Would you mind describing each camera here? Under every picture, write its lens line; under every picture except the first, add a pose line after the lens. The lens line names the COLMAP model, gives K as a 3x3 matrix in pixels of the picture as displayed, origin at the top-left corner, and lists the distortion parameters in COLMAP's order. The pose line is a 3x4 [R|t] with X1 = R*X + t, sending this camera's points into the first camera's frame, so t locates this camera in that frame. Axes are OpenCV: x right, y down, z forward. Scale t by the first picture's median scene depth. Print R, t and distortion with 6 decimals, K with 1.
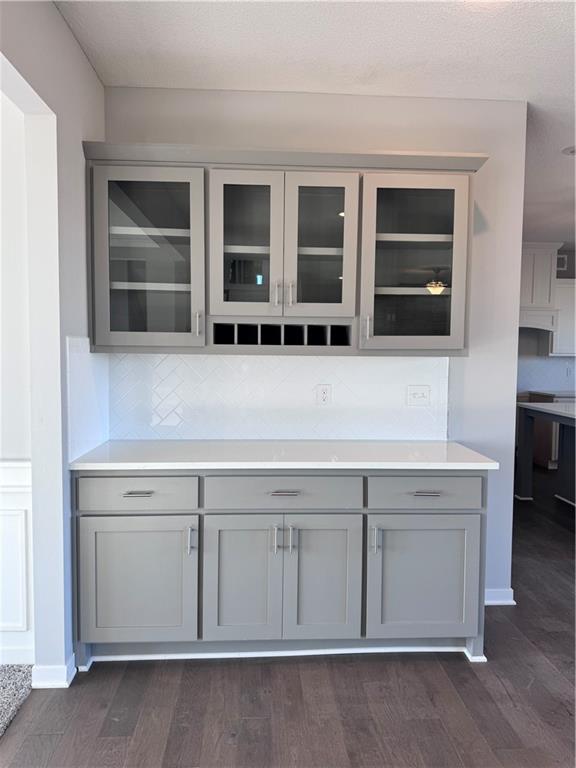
lens RADIAL K [[540.9, 0, 292.0], [0, 540.9, 385.0], [0, 0, 1]] dist [0.073816, -0.114122]
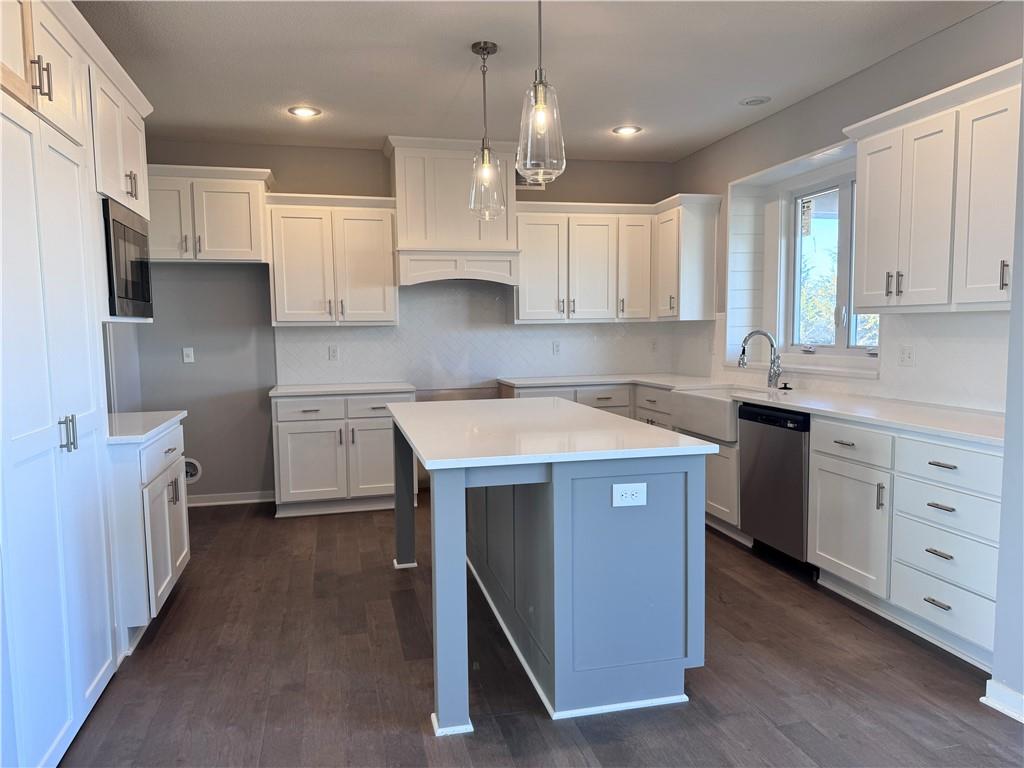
lens RADIAL K [[721.1, 0, 515.6], [0, 721.1, 388.9], [0, 0, 1]] dist [0.073816, -0.114122]
pose [[0.983133, -0.039643, 0.178546, 0.852704], [0.035701, 0.999044, 0.025240, 0.004790], [-0.179376, -0.018440, 0.983608, 0.431995]]
